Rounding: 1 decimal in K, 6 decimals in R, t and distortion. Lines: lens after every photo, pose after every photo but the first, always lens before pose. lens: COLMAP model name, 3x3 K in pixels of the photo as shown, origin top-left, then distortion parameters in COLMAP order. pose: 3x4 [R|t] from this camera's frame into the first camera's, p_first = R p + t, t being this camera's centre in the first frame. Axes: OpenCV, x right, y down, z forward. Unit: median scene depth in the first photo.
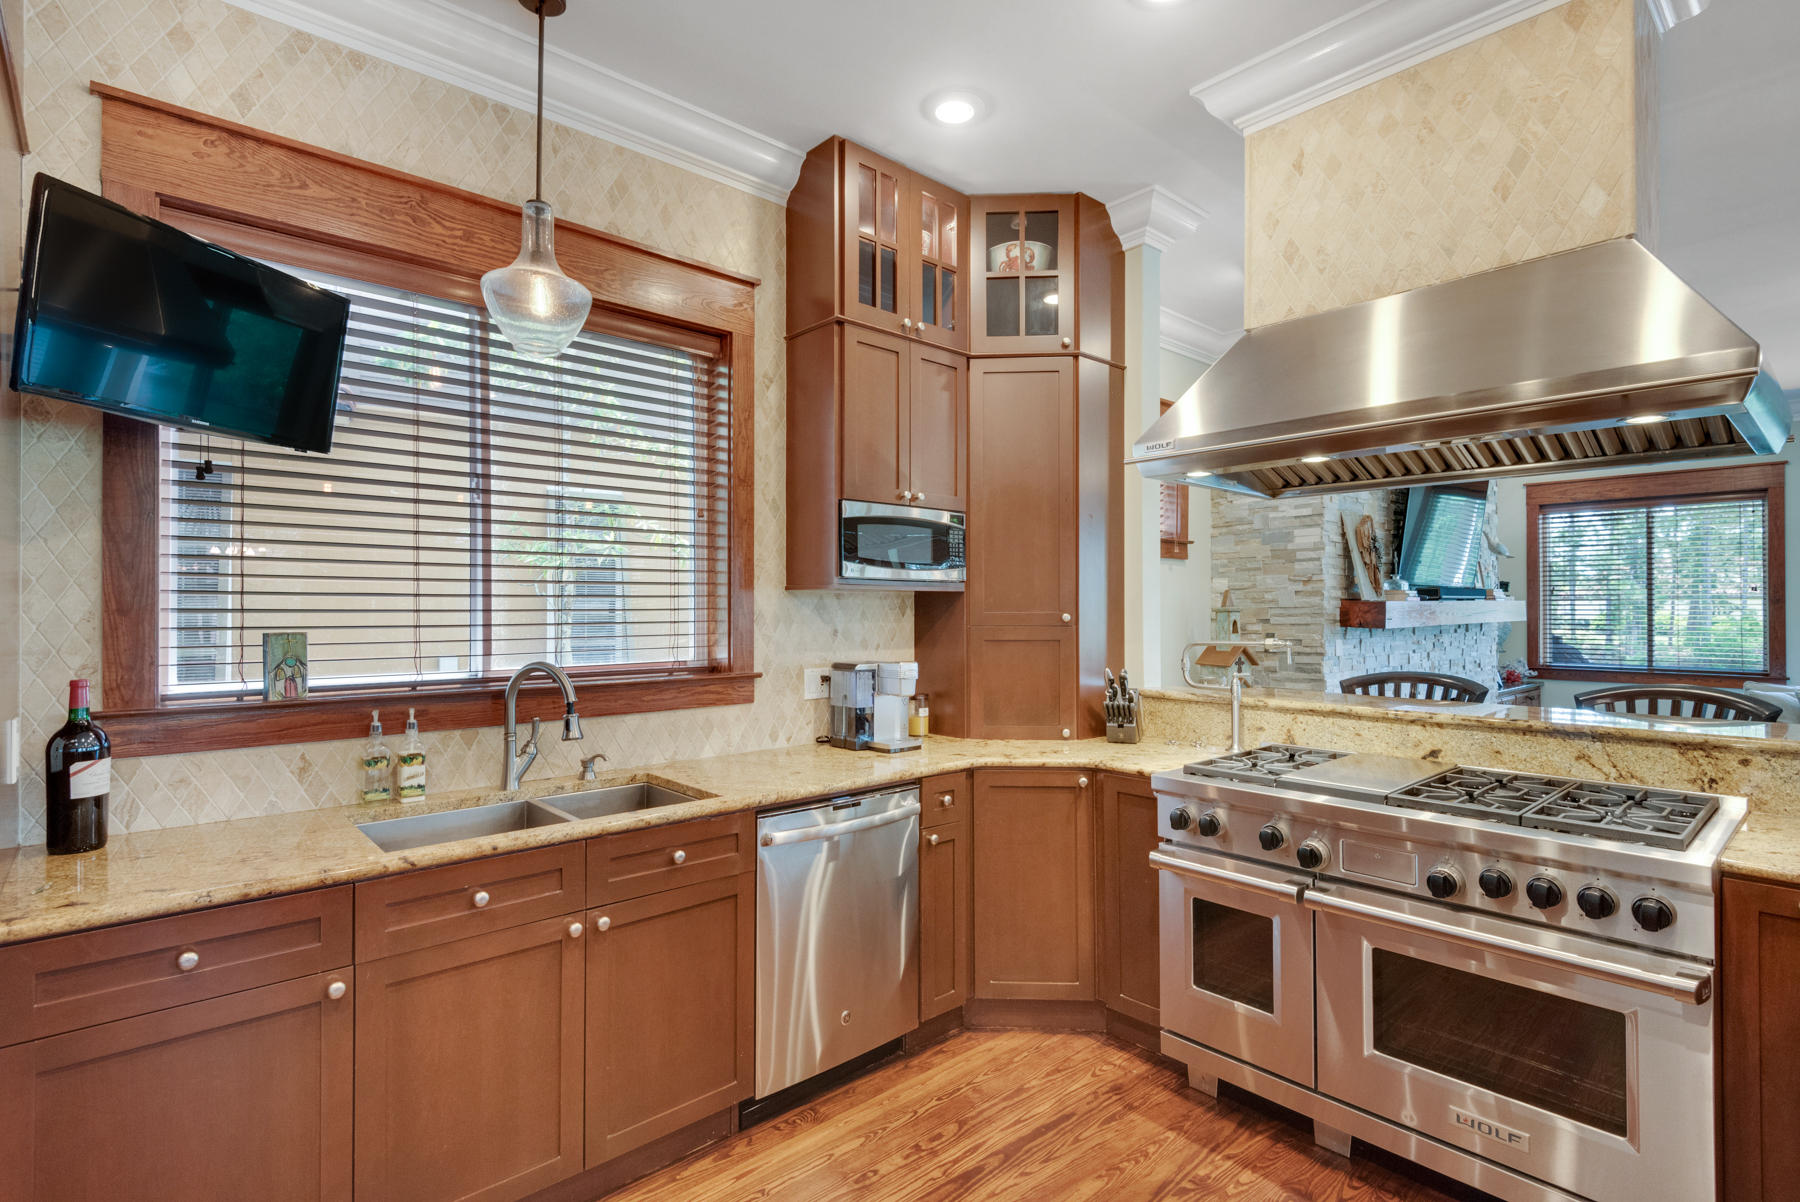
lens RADIAL K [[843.4, 0, 900.0], [0, 843.4, 601.0], [0, 0, 1]] dist [-0.000225, -0.000368]
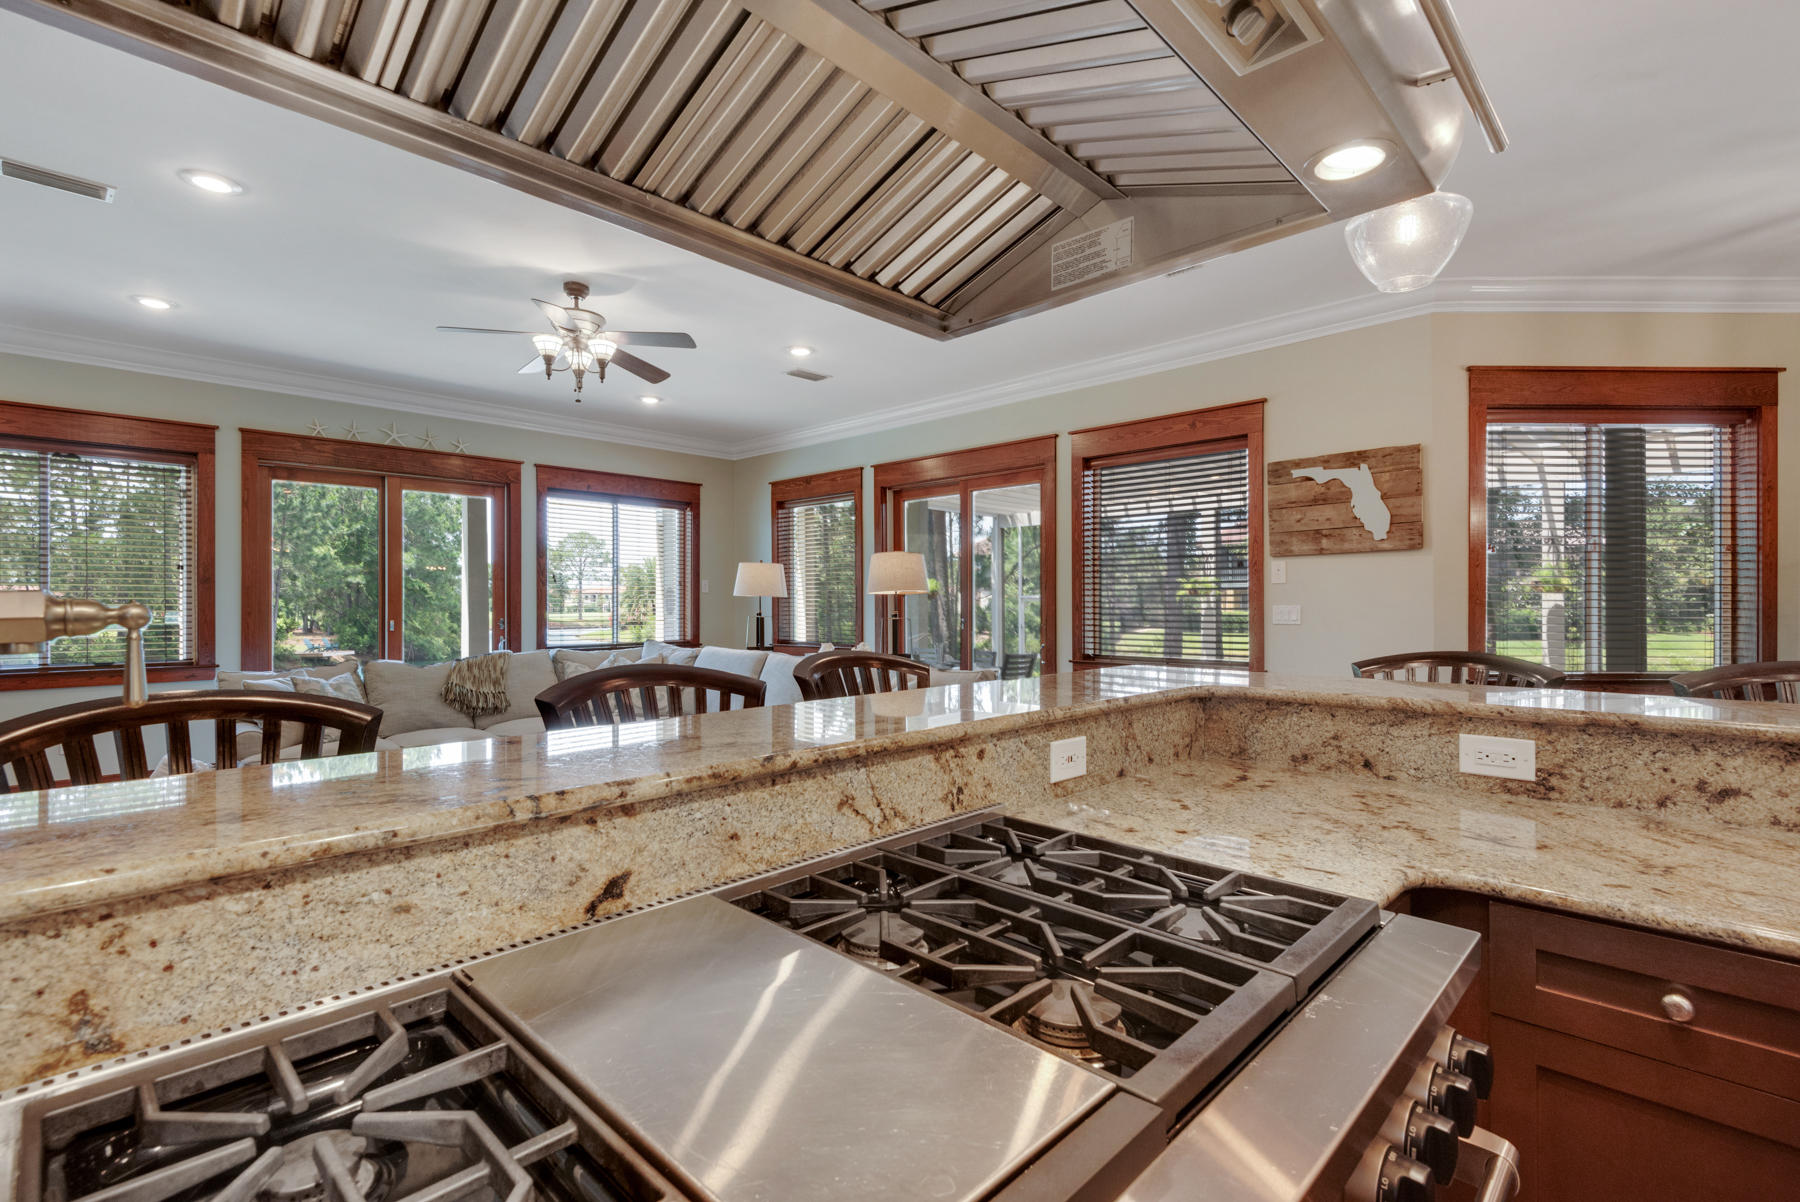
lens RADIAL K [[833.7, 0, 900.0], [0, 833.7, 601.0], [0, 0, 1]] dist [0.000932, 0.000010]
pose [[-0.083475, 0.001982, 0.996508, 0.247612], [-0.006037, 0.999979, -0.002494, 0.052157], [-0.996492, -0.006224, -0.083461, 0.893345]]
